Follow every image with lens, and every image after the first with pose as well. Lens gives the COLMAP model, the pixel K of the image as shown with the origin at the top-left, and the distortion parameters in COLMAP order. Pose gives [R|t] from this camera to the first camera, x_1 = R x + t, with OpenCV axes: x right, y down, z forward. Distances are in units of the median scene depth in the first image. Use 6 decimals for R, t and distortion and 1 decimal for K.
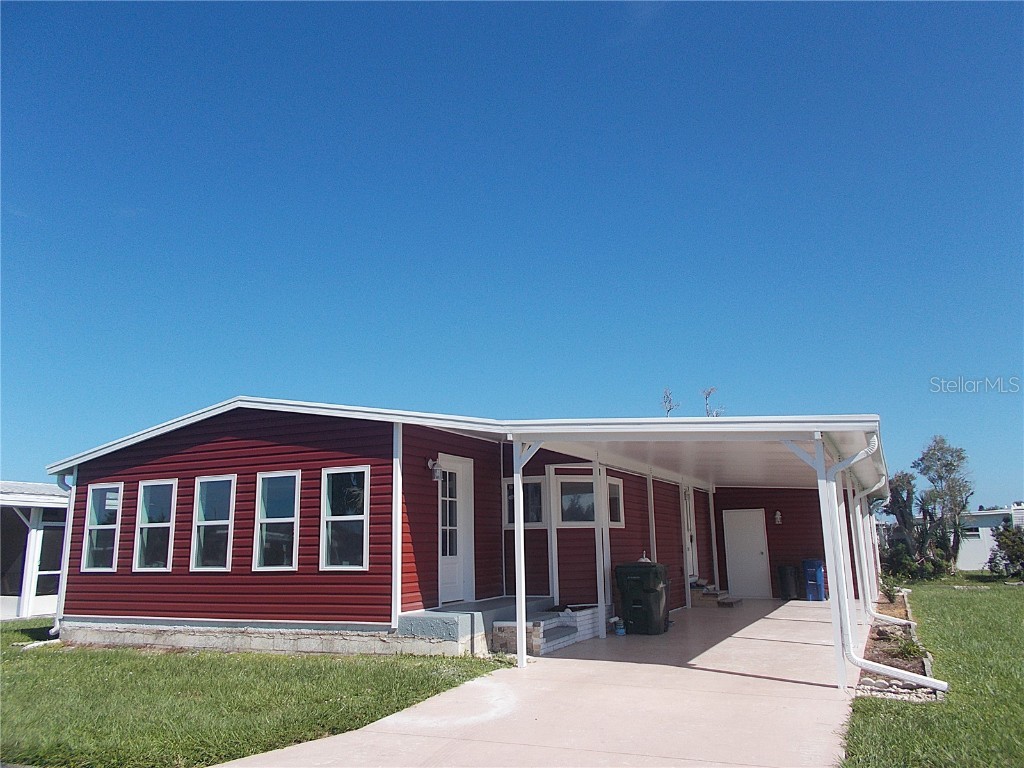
lens RADIAL K [[779.4, 0, 516.2], [0, 779.4, 379.2], [0, 0, 1]] dist [-0.000654, -0.012843]
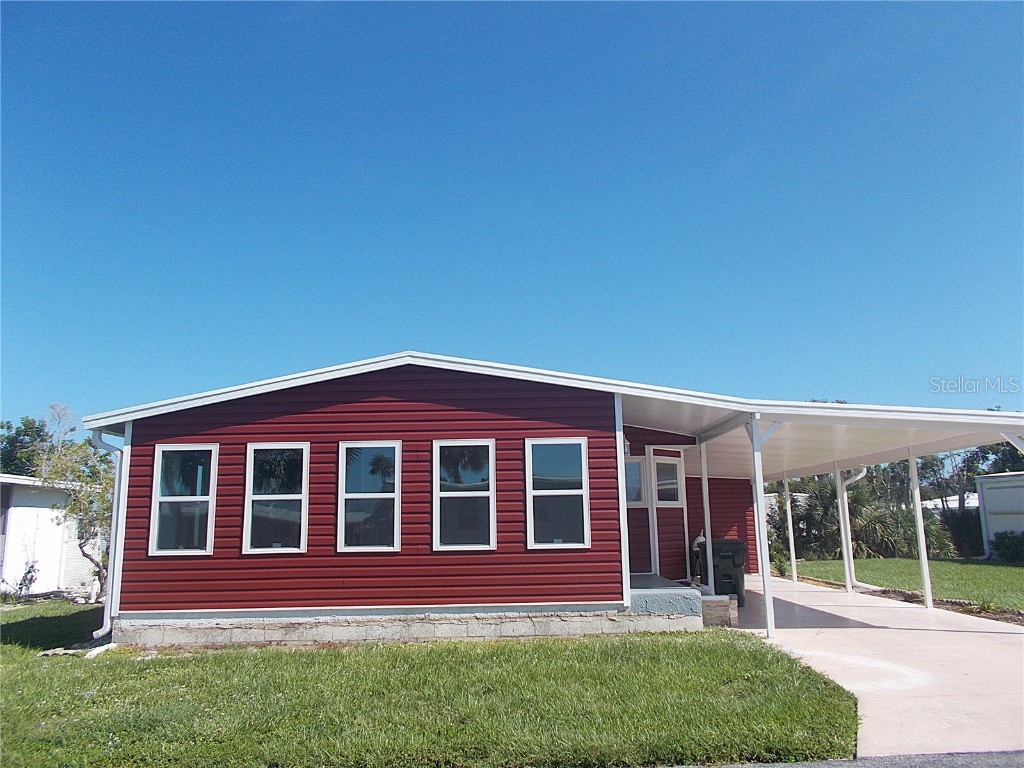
lens RADIAL K [[779.4, 0, 490.2], [0, 779.4, 388.0], [0, 0, 1]] dist [-0.000654, -0.012843]
pose [[0.915925, 0.071869, 0.394861, -0.604279], [-0.082197, 0.996573, 0.009278, 0.046460], [-0.392841, -0.040954, 0.918694, 0.160949]]
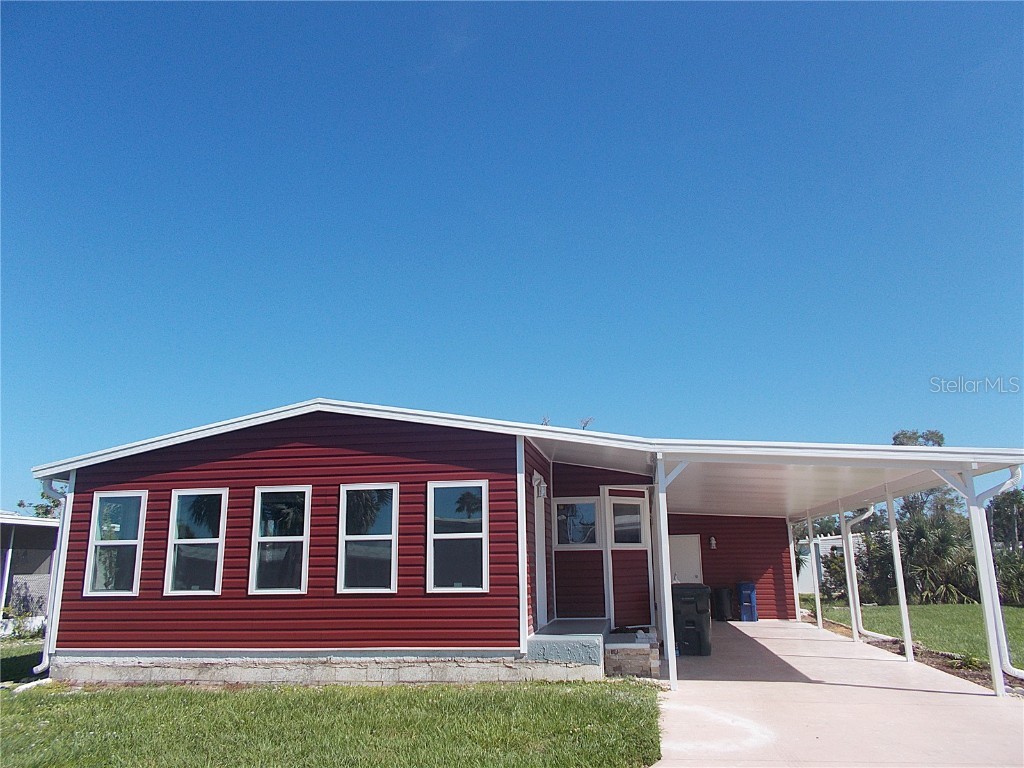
lens RADIAL K [[779.4, 0, 502.8], [0, 779.4, 380.7], [0, 0, 1]] dist [-0.000654, -0.012843]
pose [[0.964481, 0.065397, 0.255928, -0.376808], [-0.057546, 0.997617, -0.038054, 0.022908], [-0.257807, 0.021975, 0.965947, 0.072385]]
